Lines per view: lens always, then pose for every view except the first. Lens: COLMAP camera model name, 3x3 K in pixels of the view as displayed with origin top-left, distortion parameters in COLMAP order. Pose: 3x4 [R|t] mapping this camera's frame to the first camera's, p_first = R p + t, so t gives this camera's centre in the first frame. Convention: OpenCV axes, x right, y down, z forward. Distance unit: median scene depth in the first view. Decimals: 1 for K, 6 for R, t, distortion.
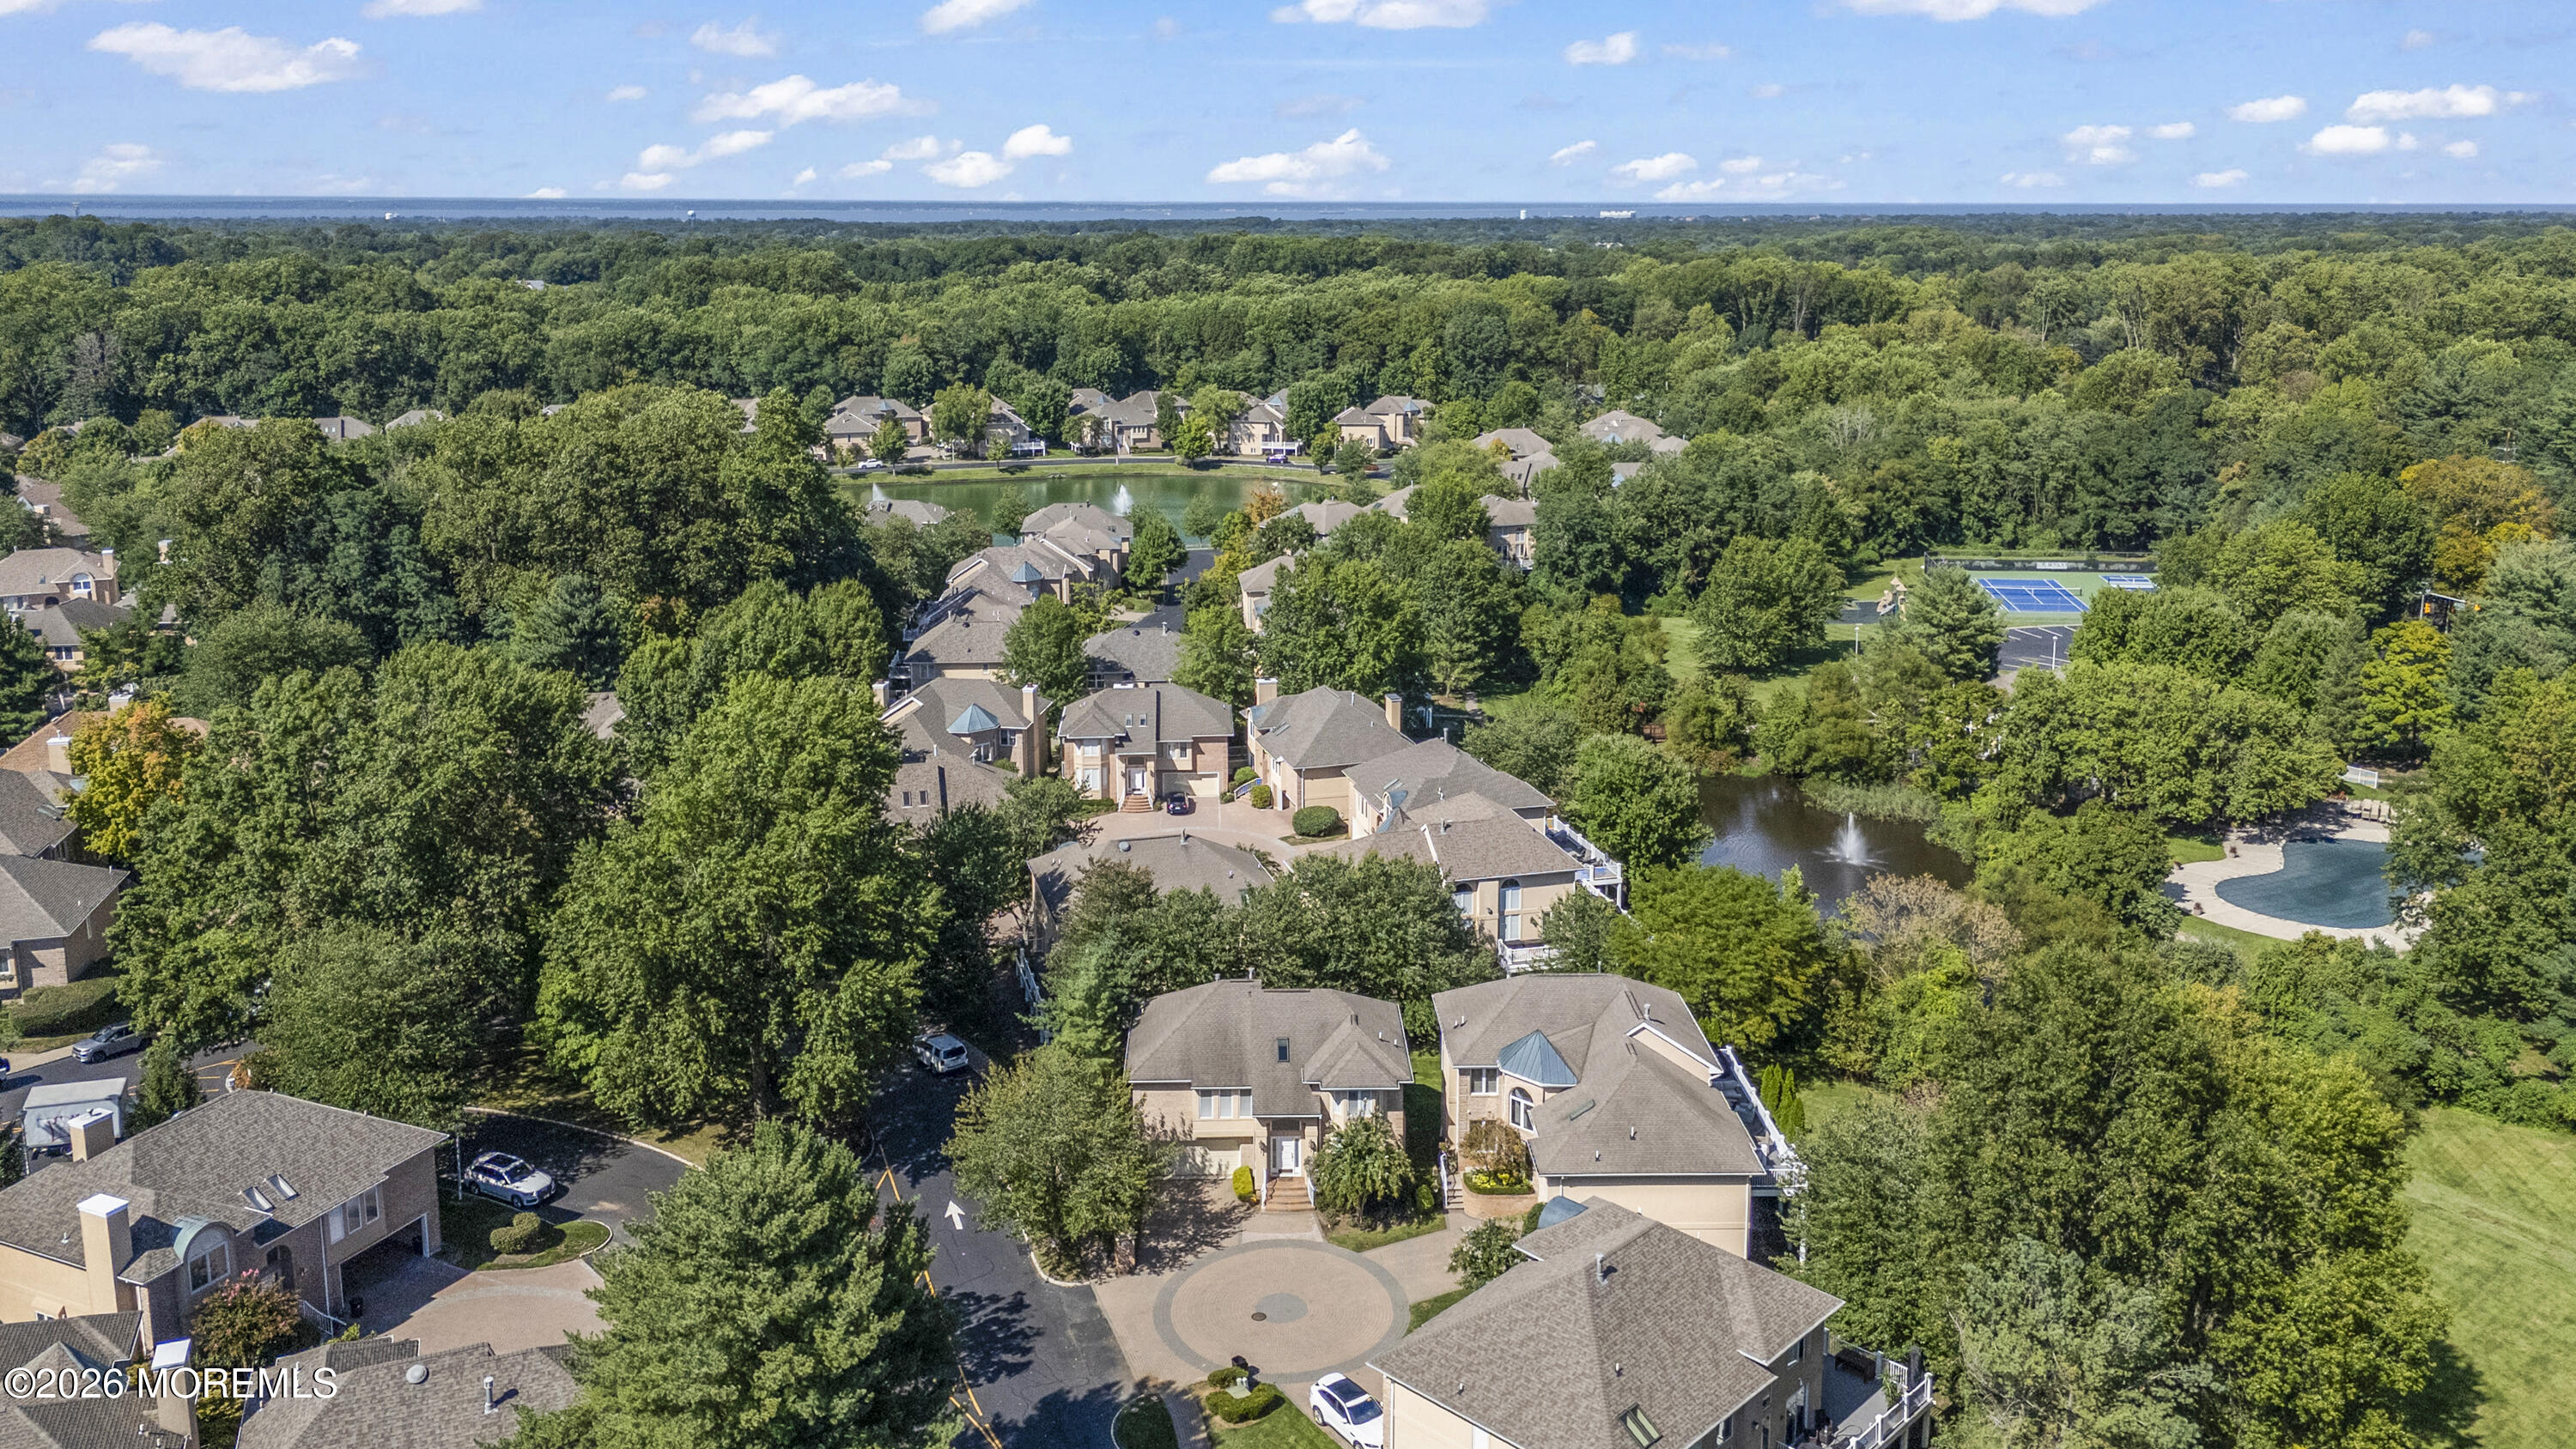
lens RADIAL K [[1961.1, 0, 1284.2], [0, 1961.1, 605.3], [0, 0, 1]] dist [0.089308, -0.104658]
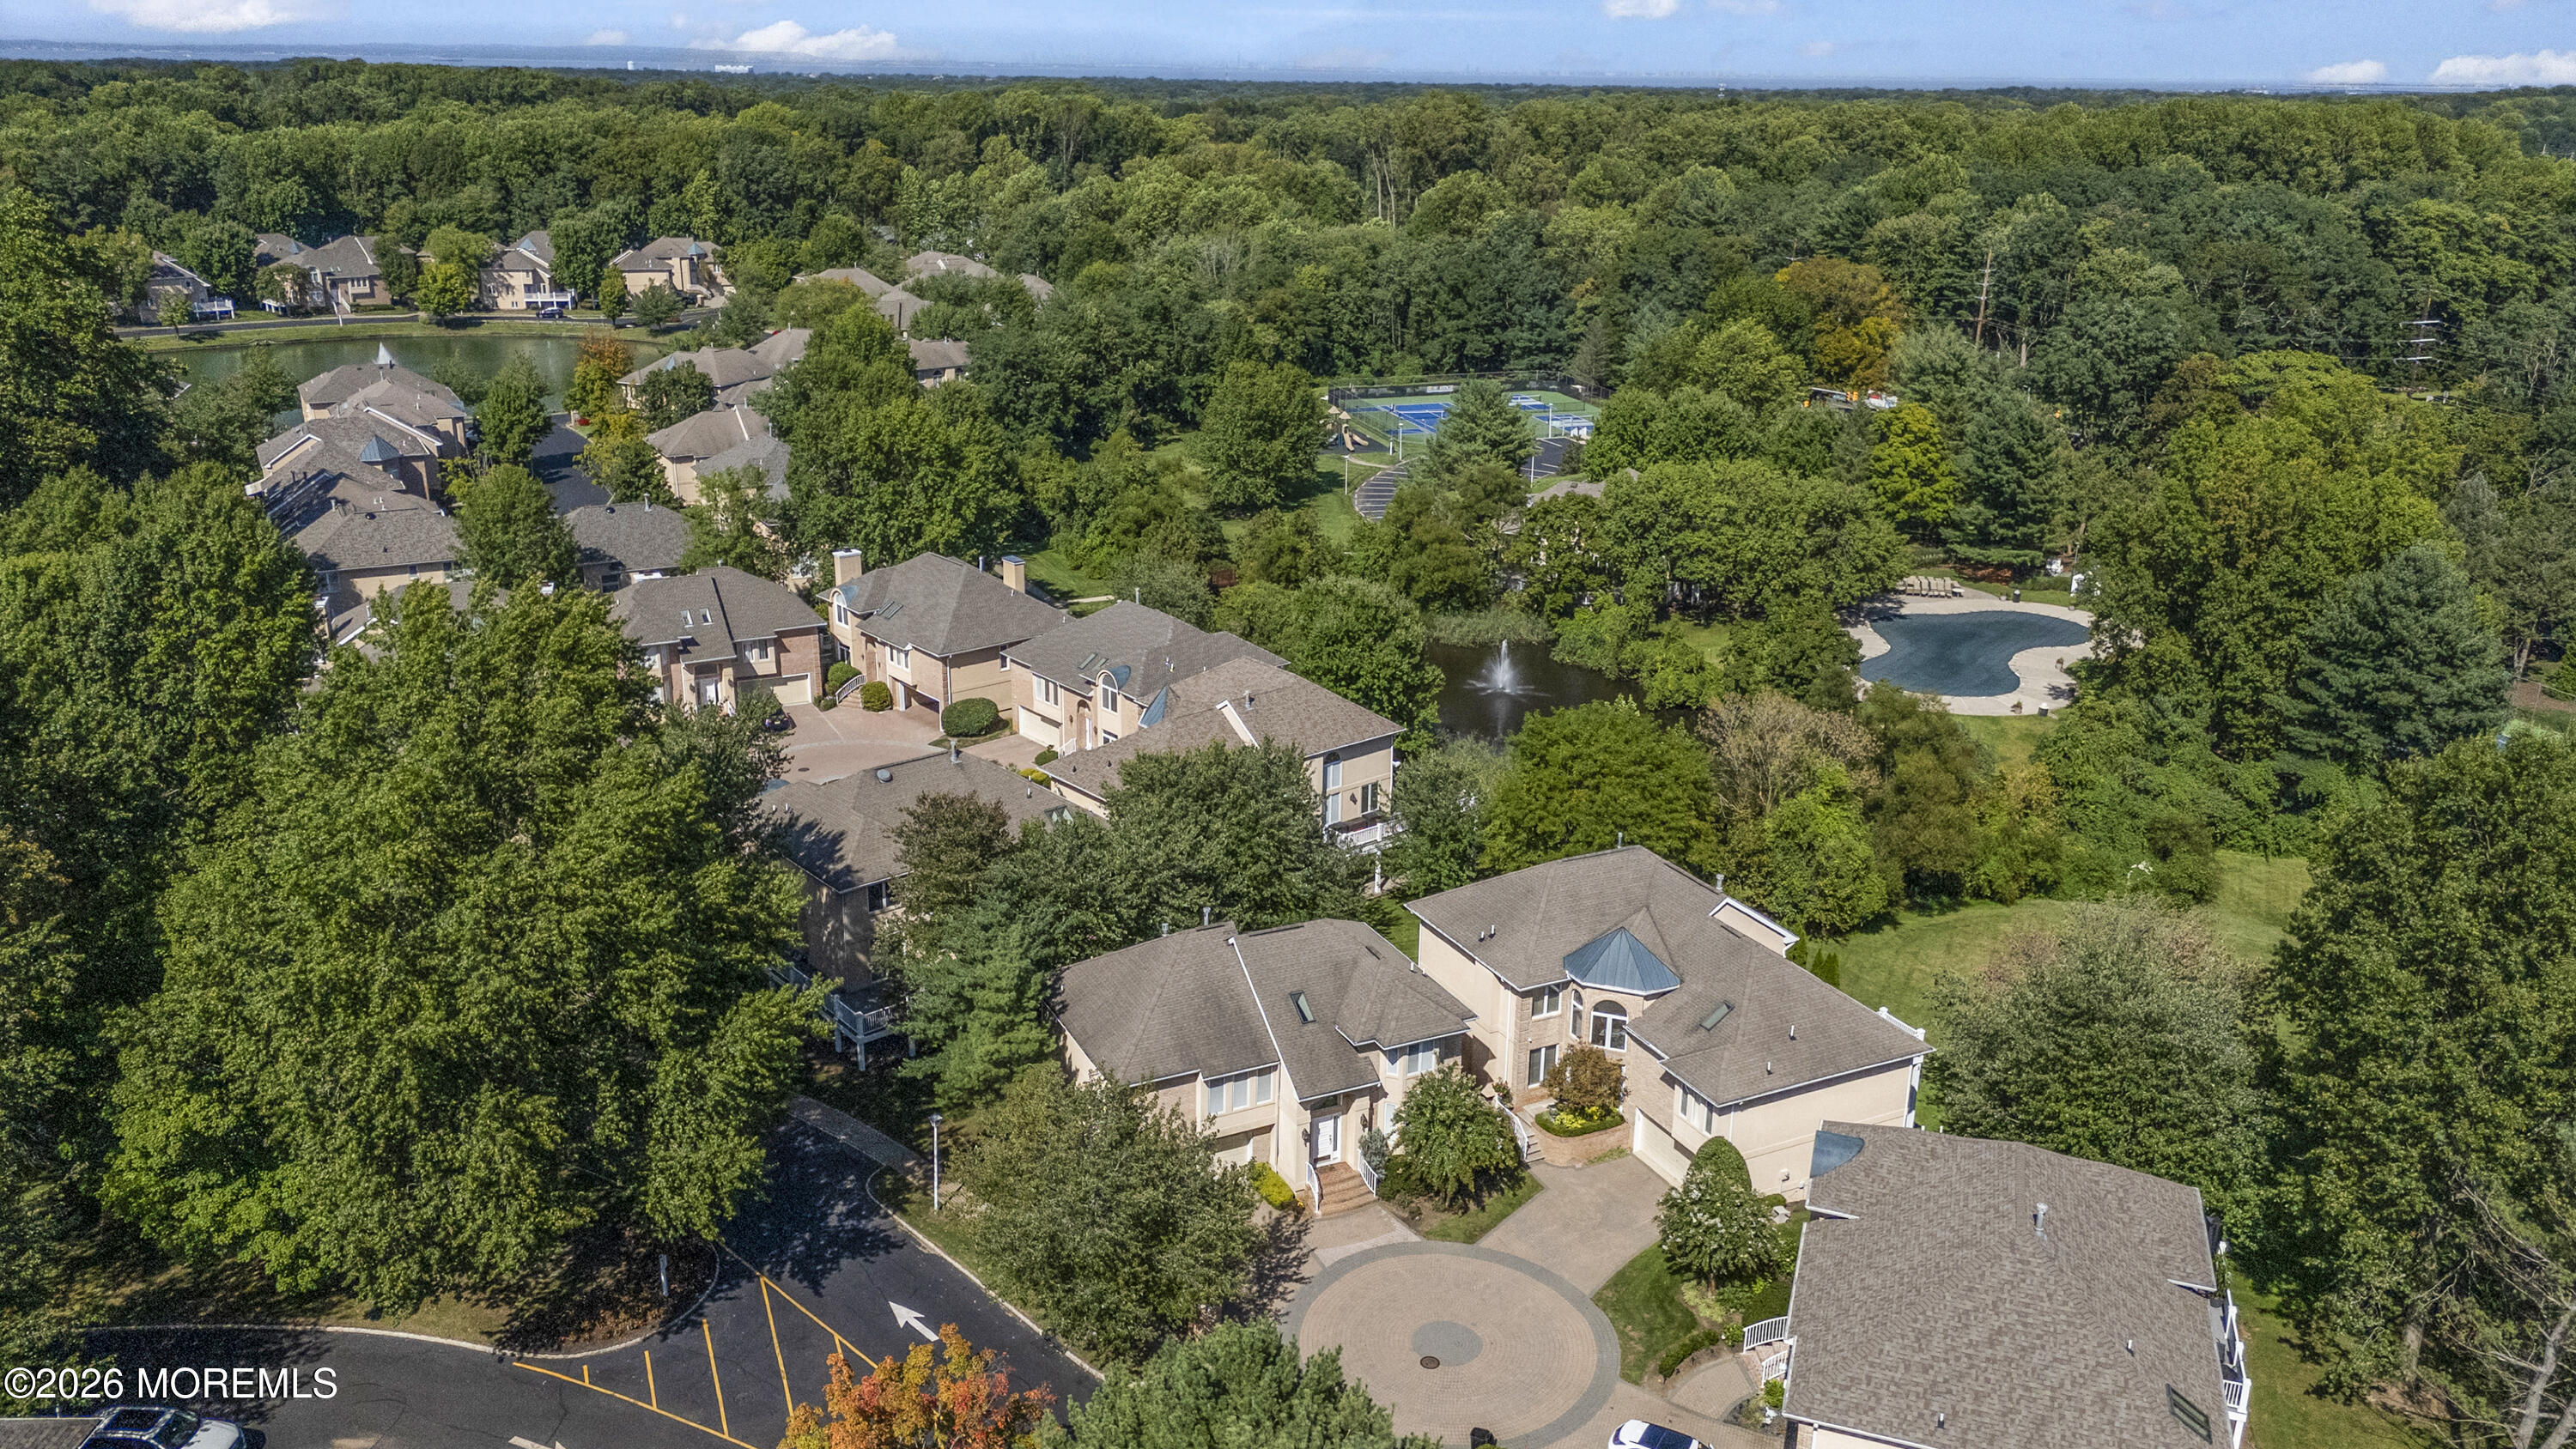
lens RADIAL K [[1921.1, 0, 1292.2], [0, 1921.1, 722.3], [0, 0, 1]] dist [0.079537, -0.079082]
pose [[0.907015, -0.120632, 0.403450, -0.139842], [0.068383, 0.987567, 0.141549, 0.005846], [-0.415509, -0.100798, 0.903987, 0.165489]]
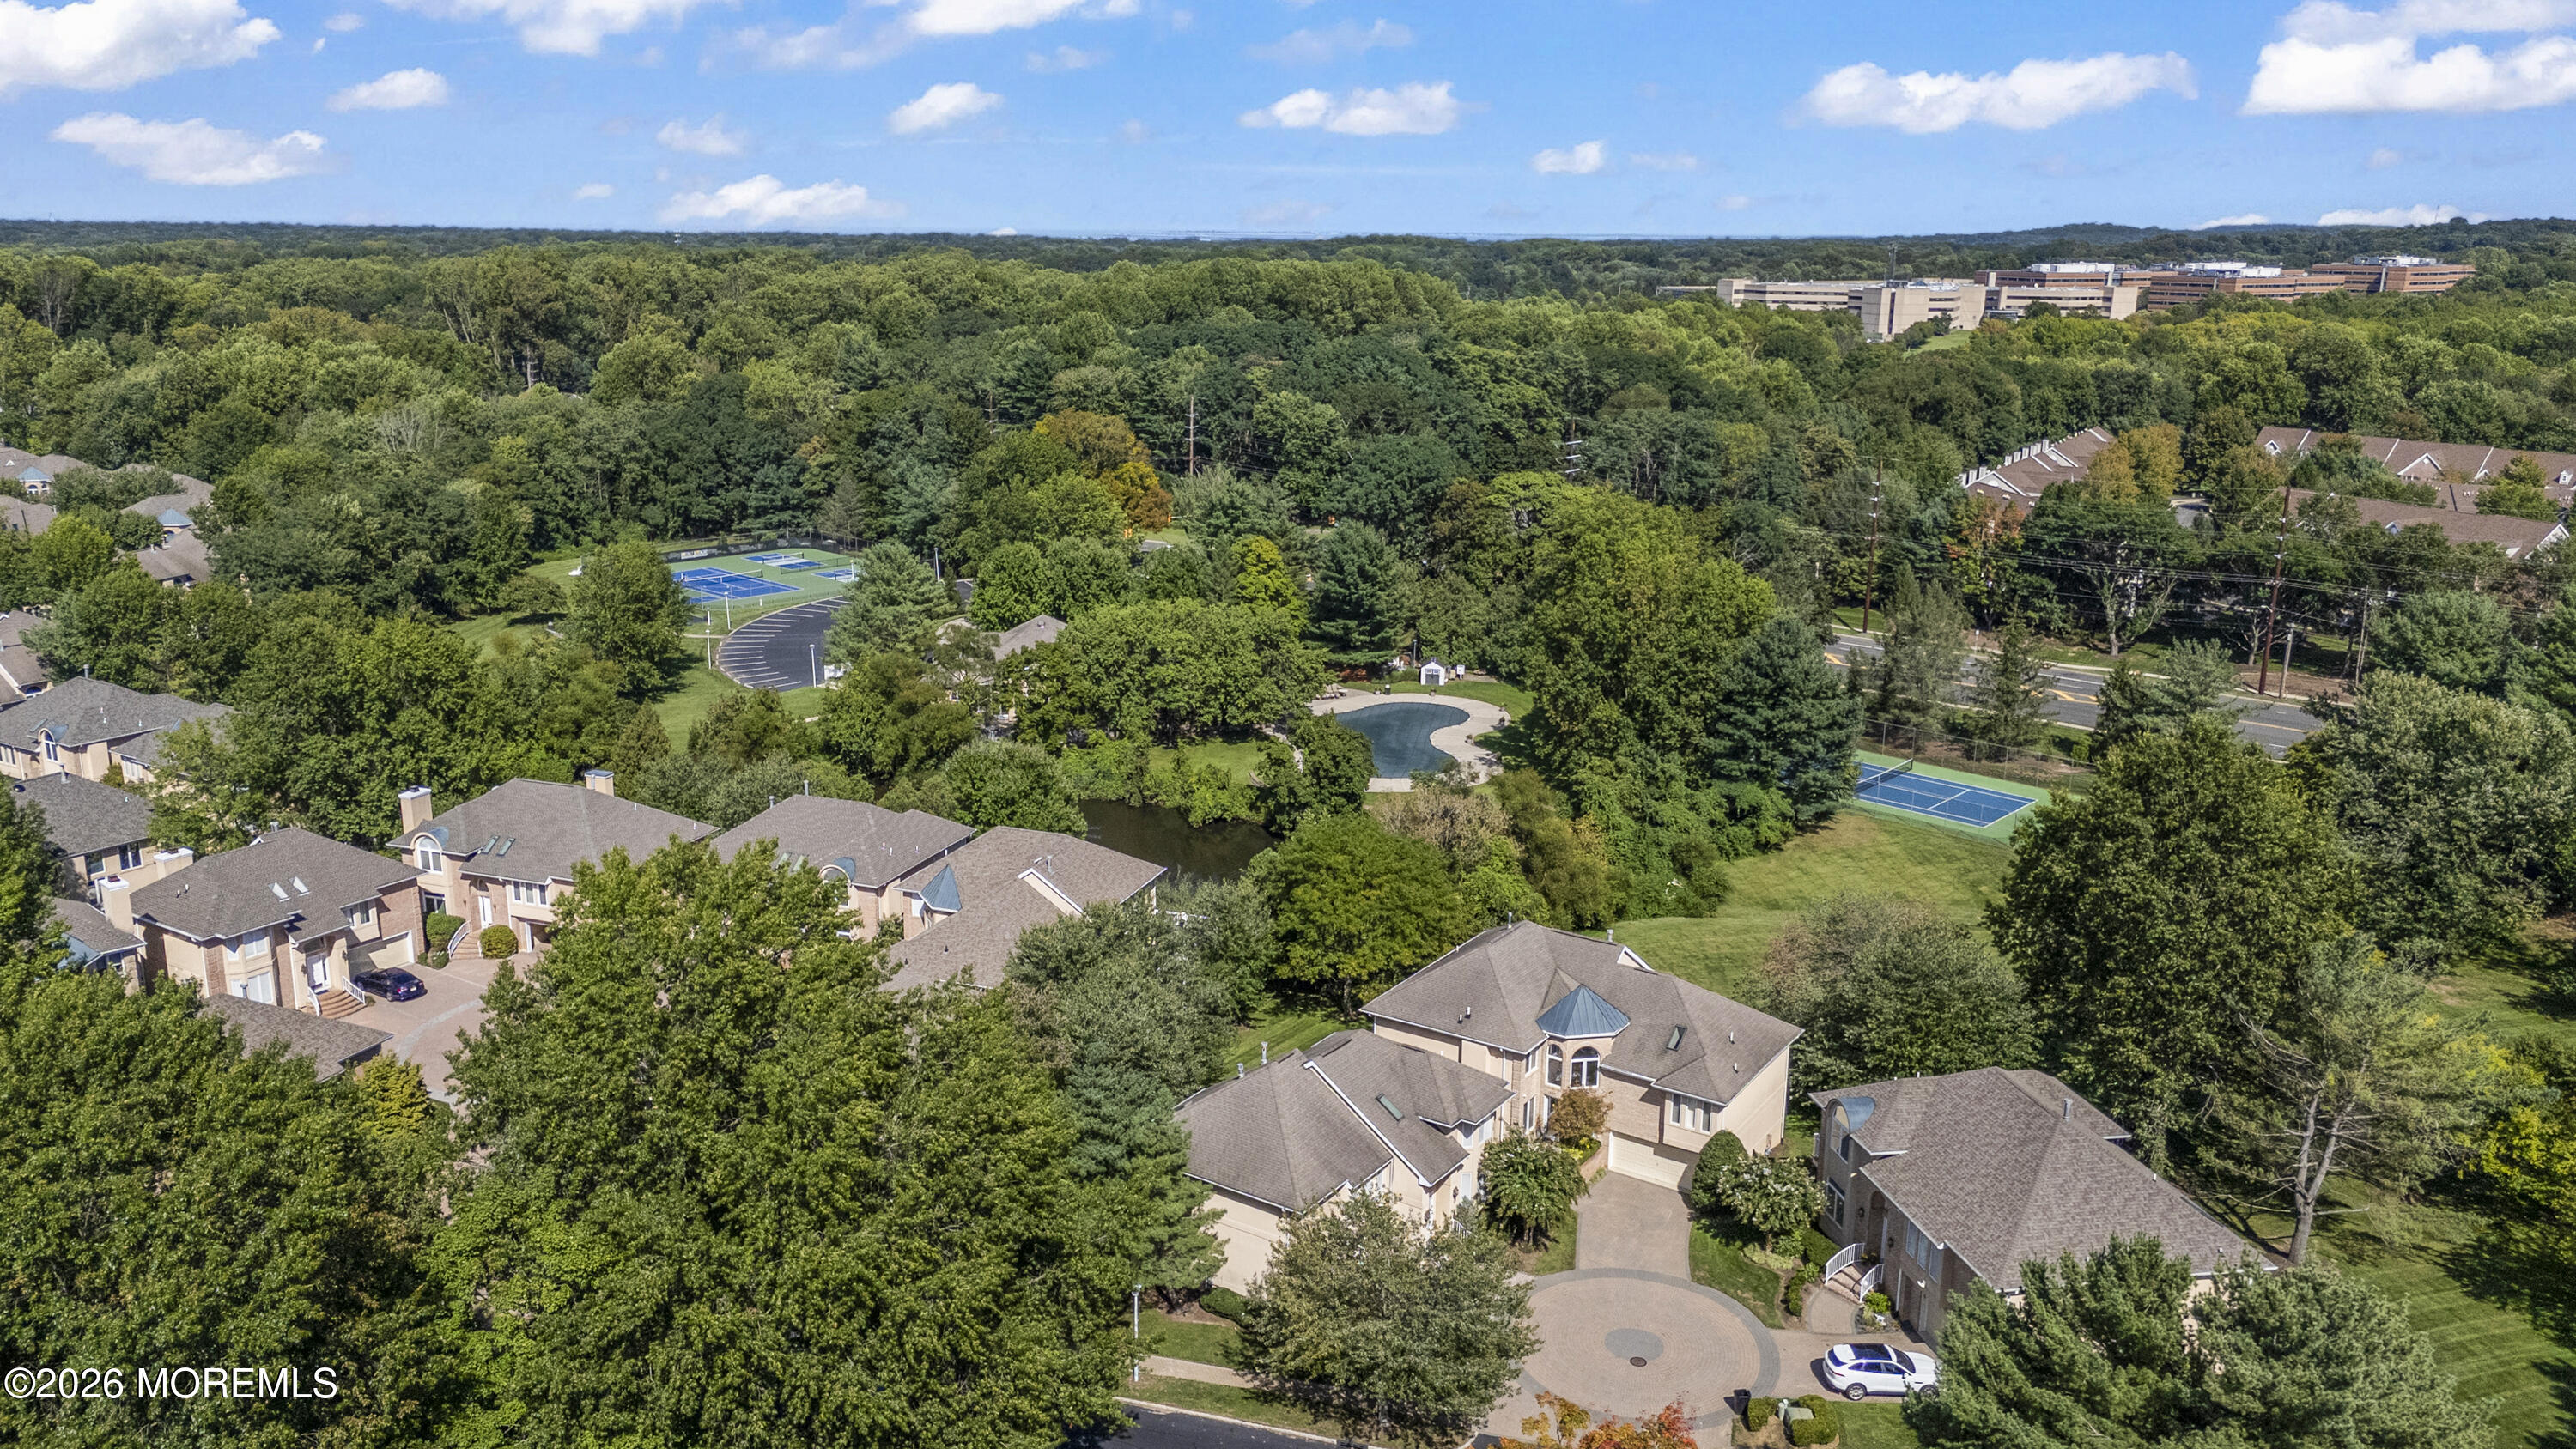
lens RADIAL K [[1921.1, 0, 1292.2], [0, 1921.1, 722.3], [0, 0, 1]] dist [0.079537, -0.079082]
pose [[0.572697, -0.195182, 0.796192, -0.320323], [0.150657, 0.979759, 0.131816, -0.027469], [-0.805804, 0.044462, 0.590511, 0.255626]]
